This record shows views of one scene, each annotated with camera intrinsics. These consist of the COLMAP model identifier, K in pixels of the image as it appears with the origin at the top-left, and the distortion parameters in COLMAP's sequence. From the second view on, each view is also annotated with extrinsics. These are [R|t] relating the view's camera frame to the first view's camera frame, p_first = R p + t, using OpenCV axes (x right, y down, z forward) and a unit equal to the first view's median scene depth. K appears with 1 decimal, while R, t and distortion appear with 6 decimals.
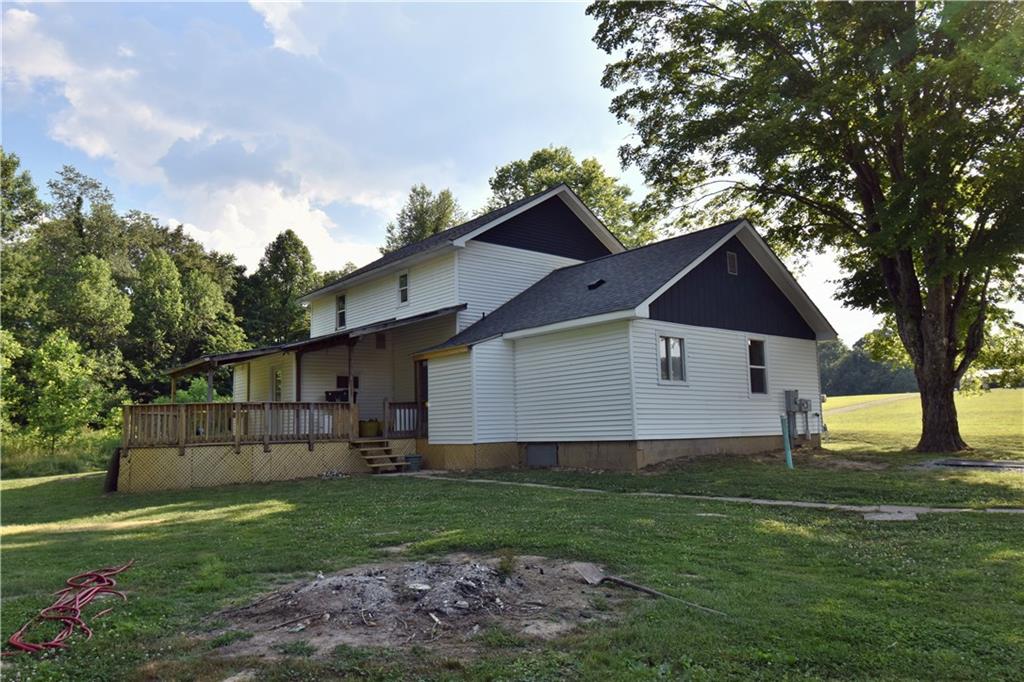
lens RADIAL K [[729.9, 0, 513.5], [0, 729.9, 340.7], [0, 0, 1]] dist [0.000687, -0.002002]
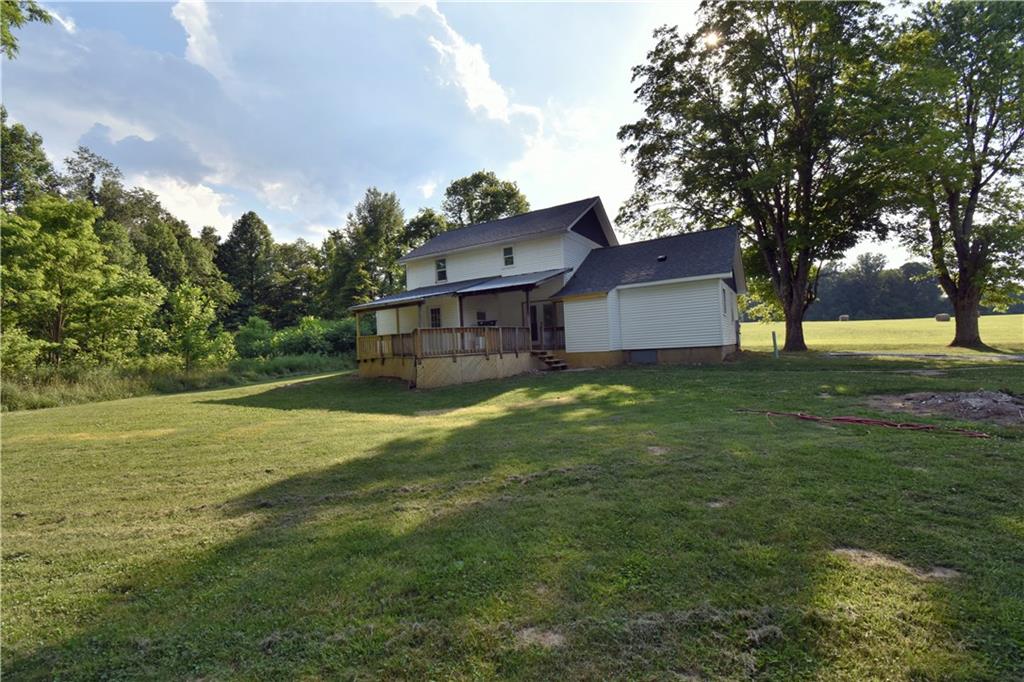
lens RADIAL K [[452.7, 0, 517.0], [0, 452.7, 334.8], [0, 0, 1]] dist [0.011737, -0.020744]
pose [[0.946906, -0.009784, 0.321363, -0.189605], [-0.015988, 0.996867, 0.077461, 0.008668], [-0.321114, -0.078486, 0.943783, 0.028948]]
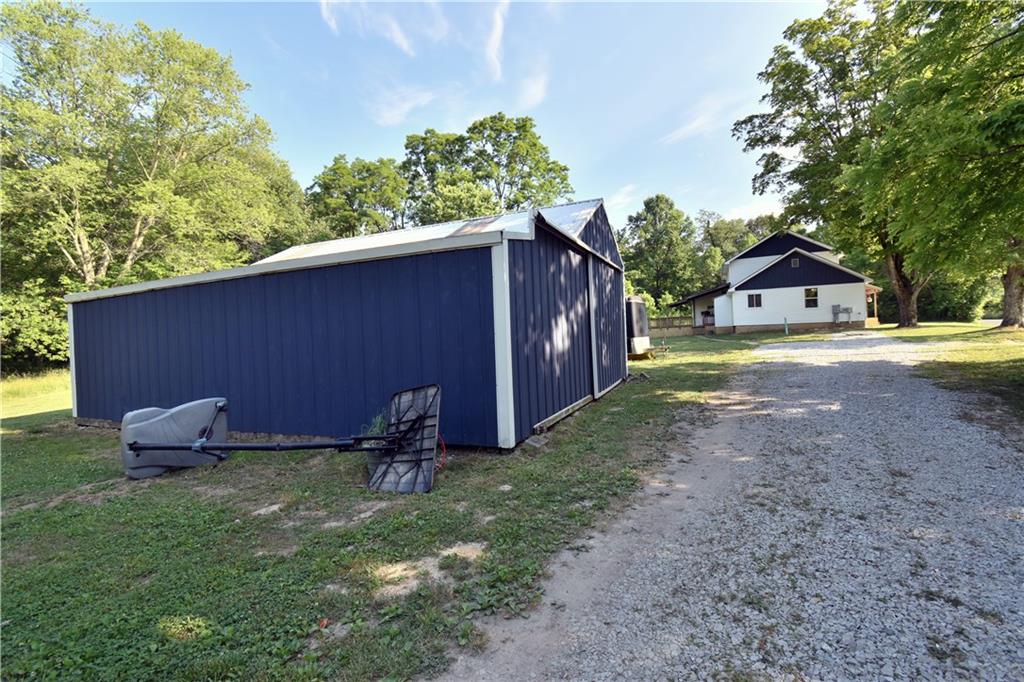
lens RADIAL K [[452.7, 0, 513.7], [0, 452.7, 339.1], [0, 0, 1]] dist [0.011737, -0.020744]
pose [[0.455918, 0.009126, -0.889975, 0.473456], [0.138769, 0.986990, 0.081209, -0.037369], [0.879137, -0.160525, 0.448720, -0.274976]]
